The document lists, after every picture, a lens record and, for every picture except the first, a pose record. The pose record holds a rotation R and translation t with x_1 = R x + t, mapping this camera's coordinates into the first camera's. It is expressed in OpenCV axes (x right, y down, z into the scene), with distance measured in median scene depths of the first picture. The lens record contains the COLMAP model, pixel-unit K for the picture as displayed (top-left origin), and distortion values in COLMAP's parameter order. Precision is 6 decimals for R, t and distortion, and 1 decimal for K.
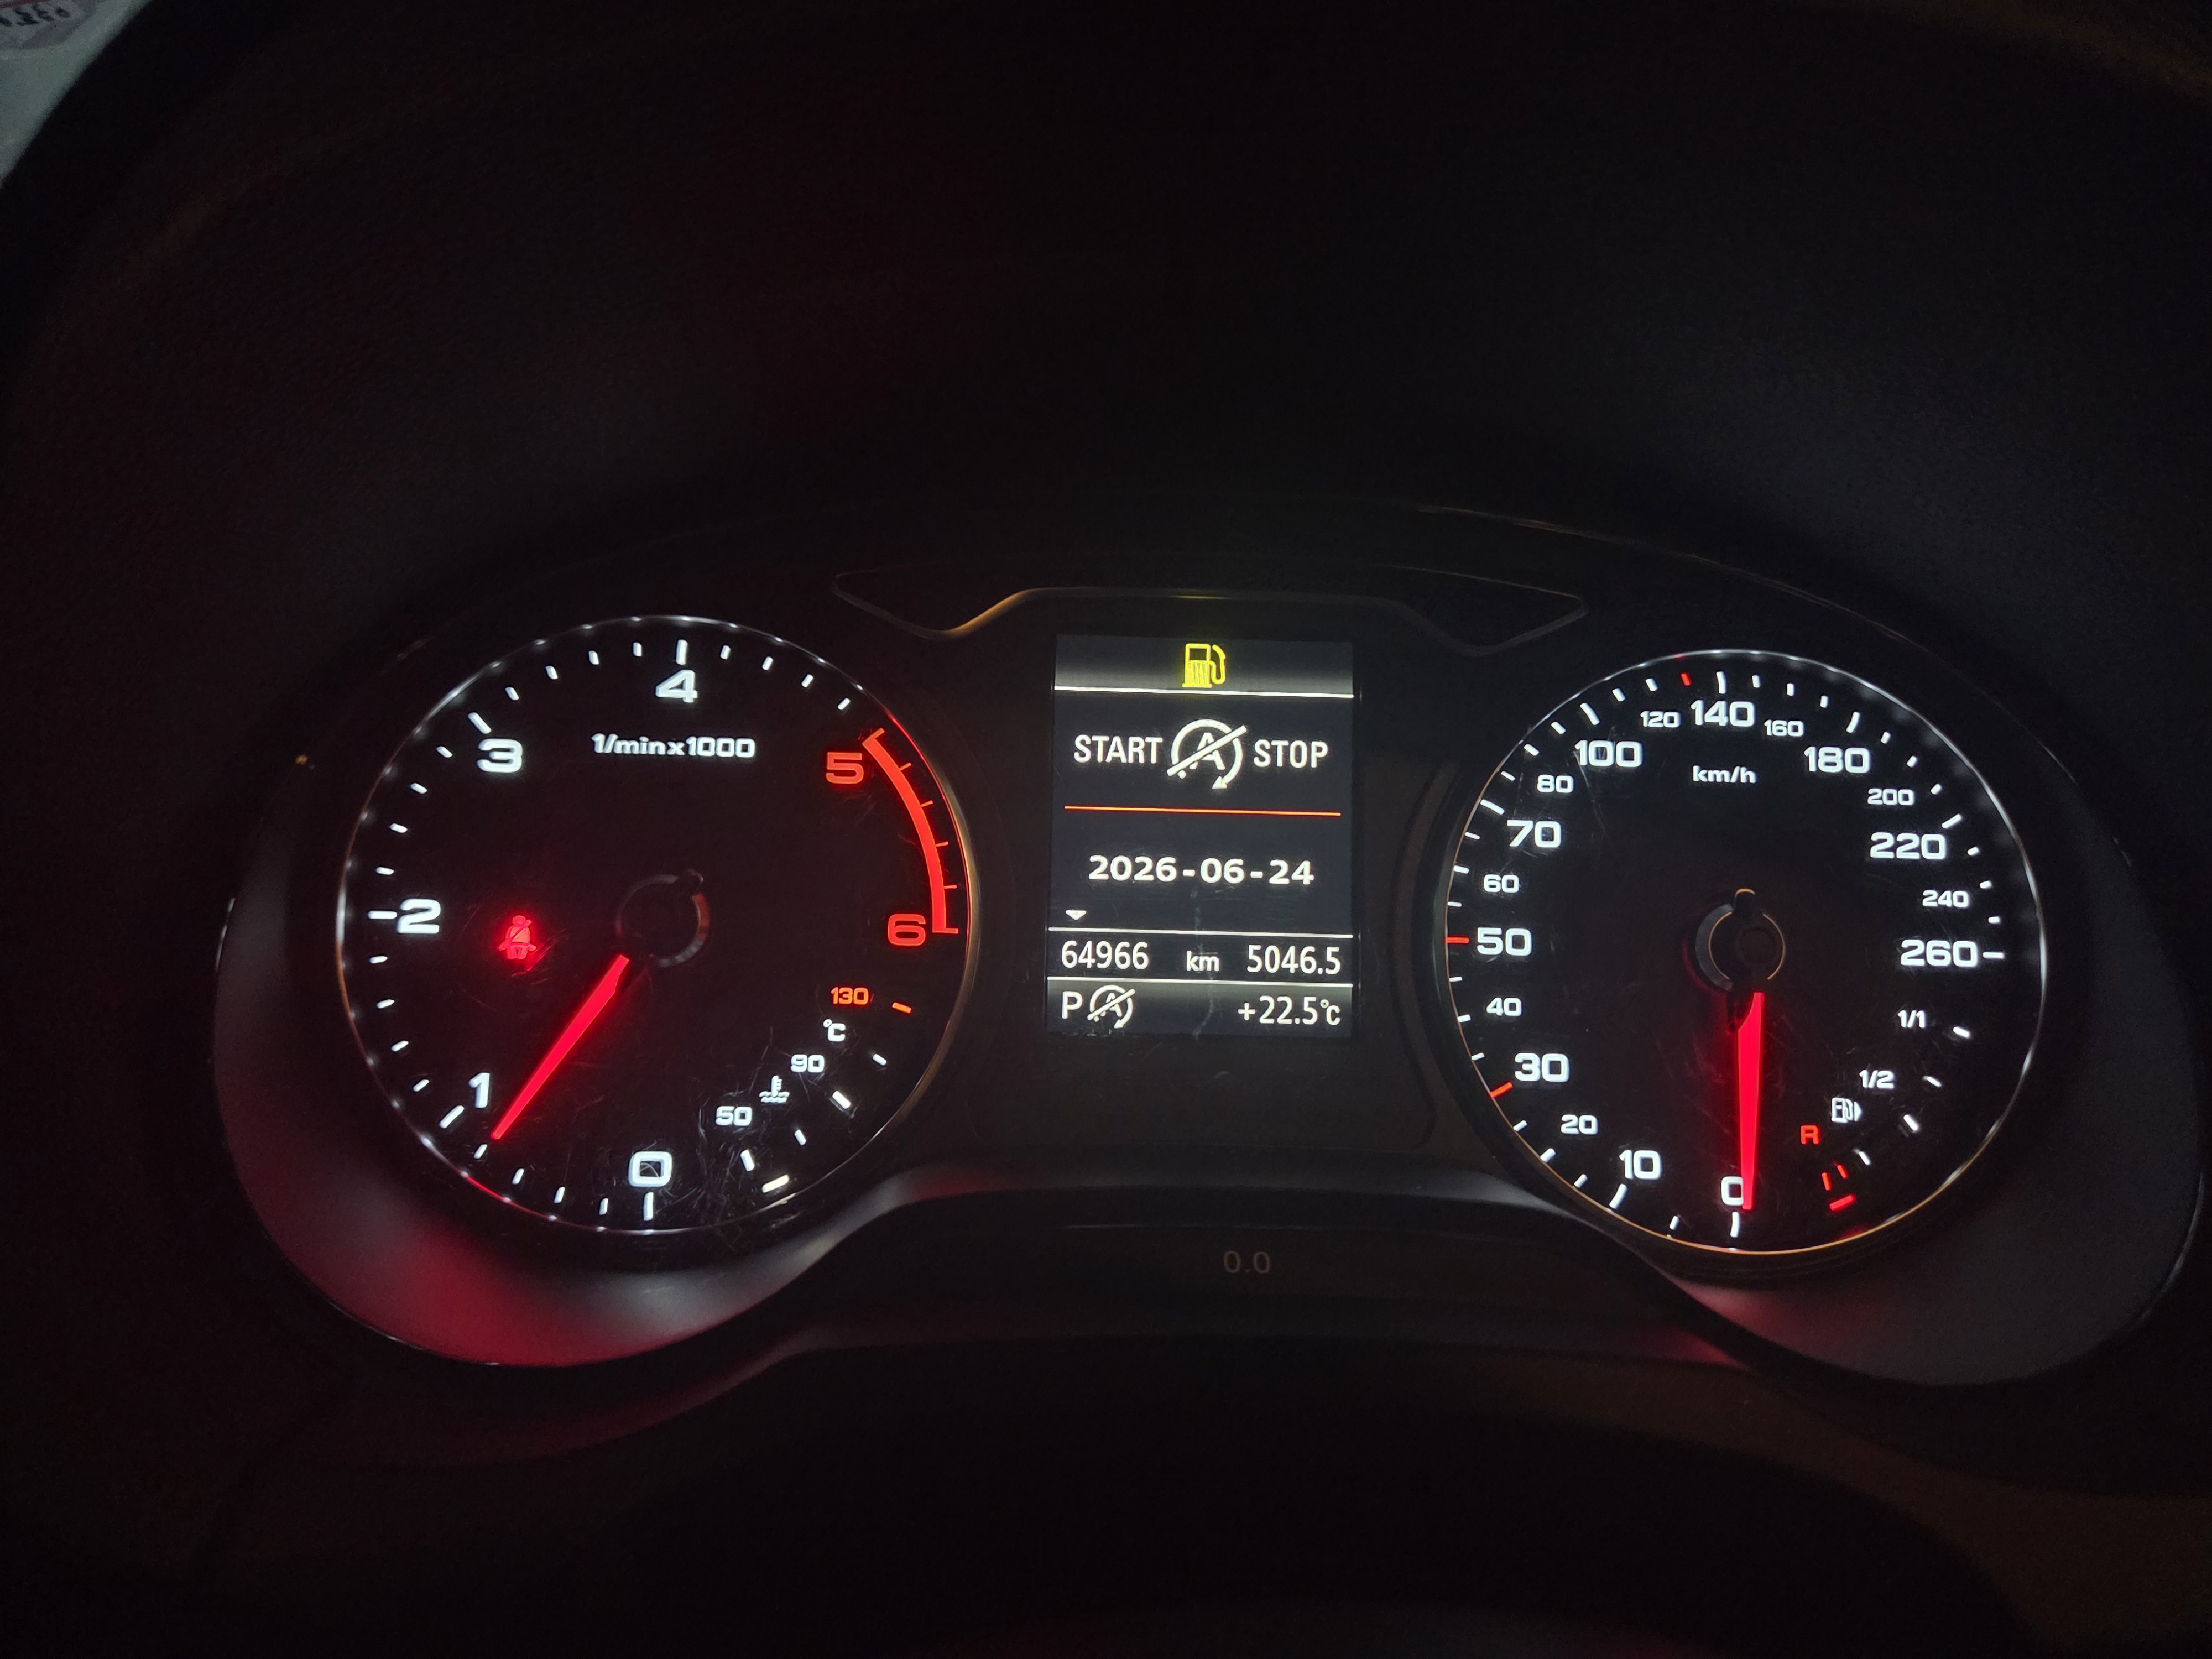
lens RADIAL K [[1586.5, 0, 1106.0], [0, 1586.5, 829.5], [0, 0, 1]] dist [0.061208, -0.077010]
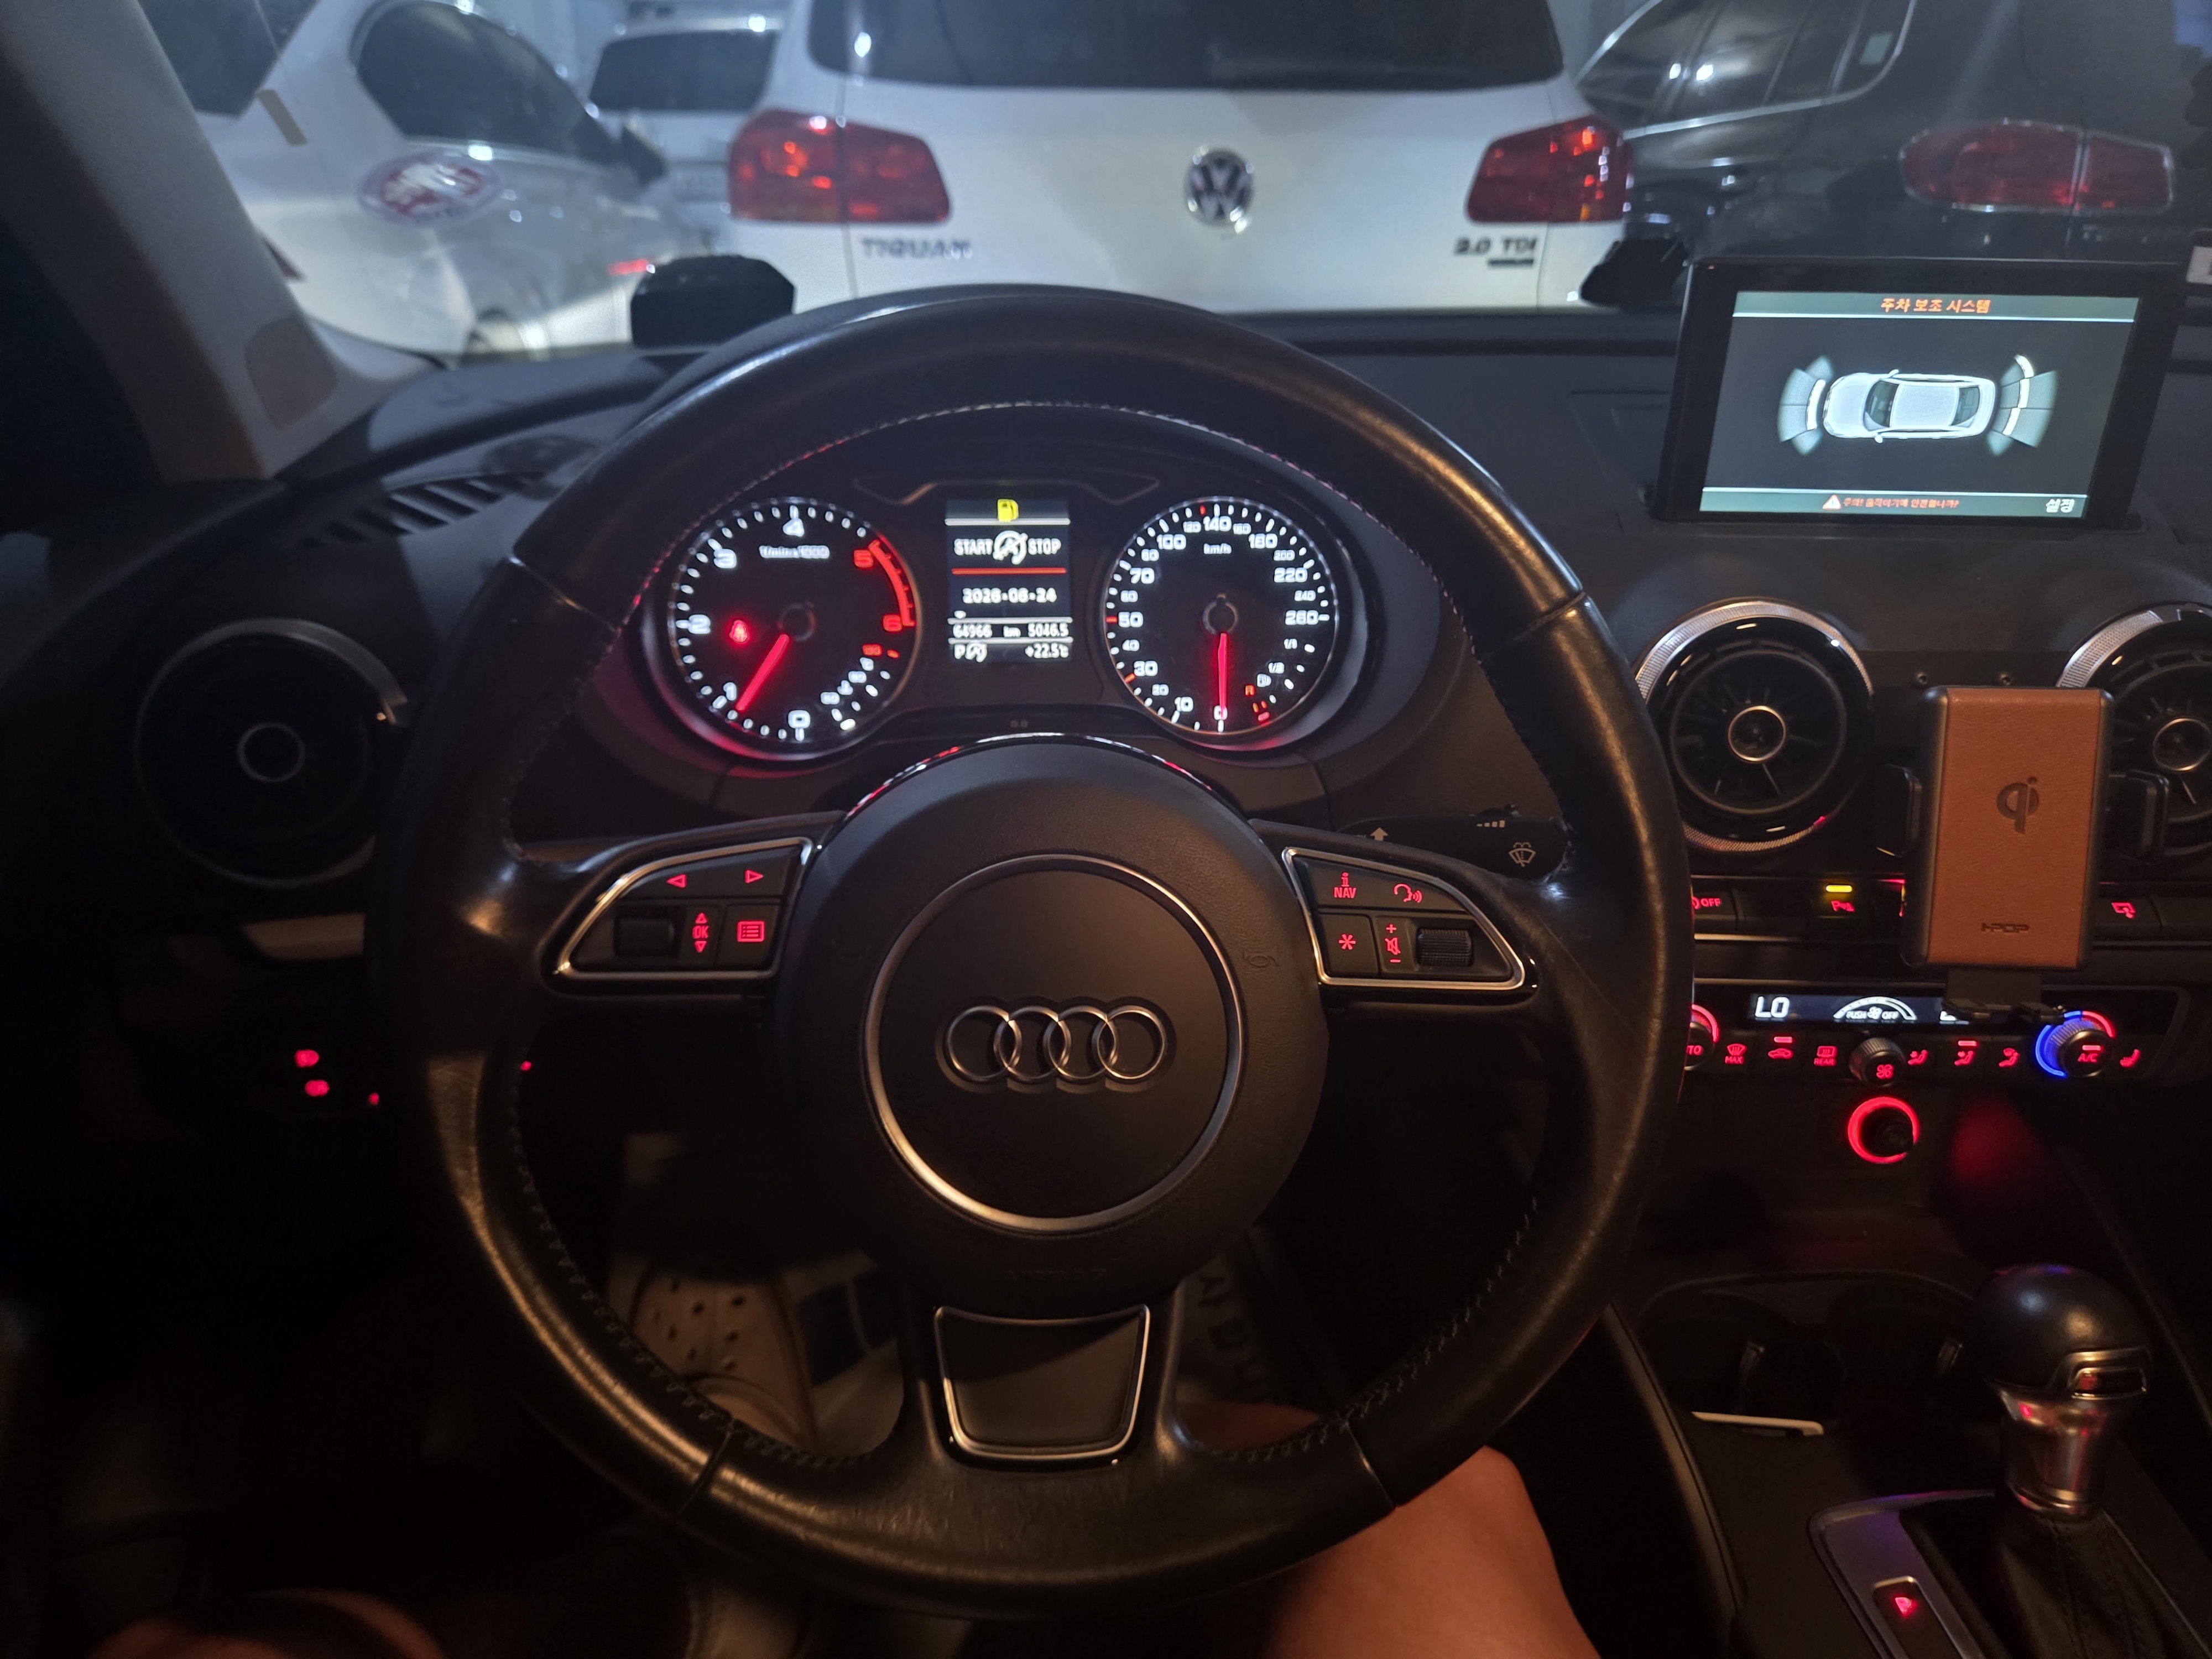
lens RADIAL K [[1586.5, 0, 1106.0], [0, 1586.5, 829.5], [0, 0, 1]] dist [0.061208, -0.077010]
pose [[0.997369, -0.045110, 0.056739, 0.053124], [0.035317, 0.985980, 0.163082, -0.013729], [-0.063300, -0.160650, 0.984980, -1.533345]]
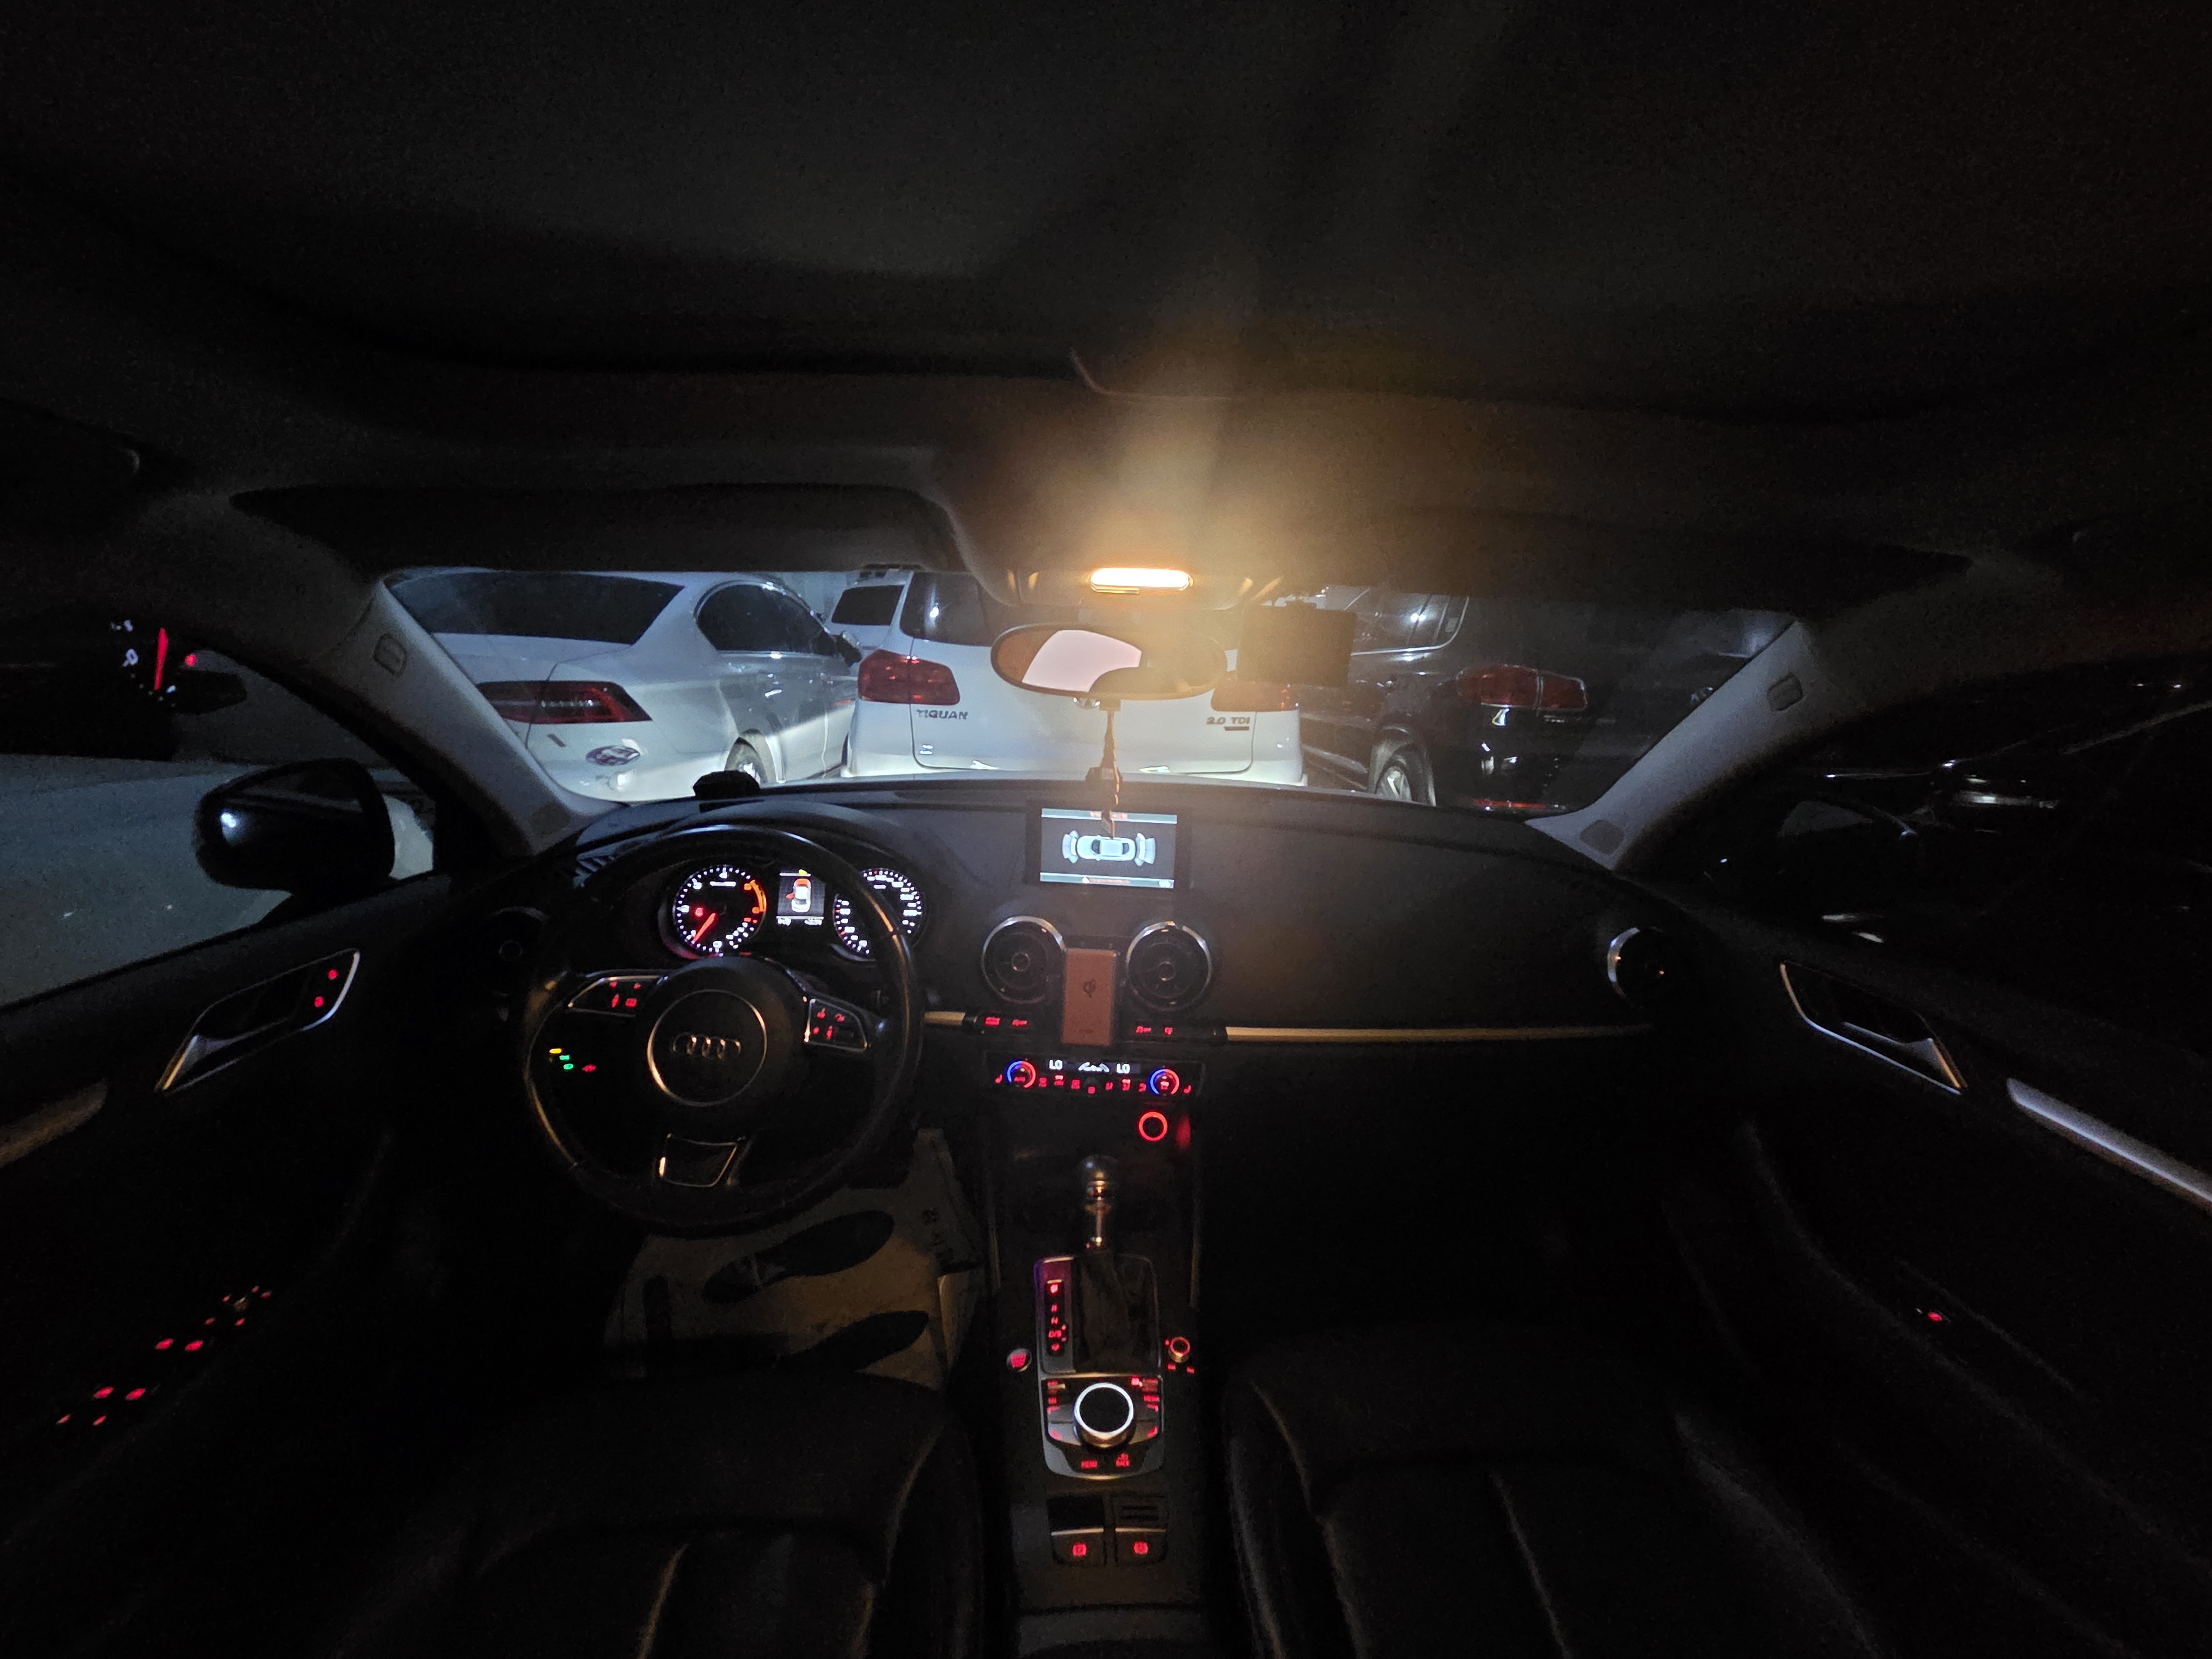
lens RADIAL K [[925.9, 0, 1100.4], [0, 925.9, 812.5], [0, 0, 1]] dist [0.016109, -0.000114]
pose [[0.999313, -0.000646, 0.037068, 1.203693], [0.002438, 0.998829, -0.048325, -0.160630], [-0.036994, 0.048382, 0.998144, -3.060442]]
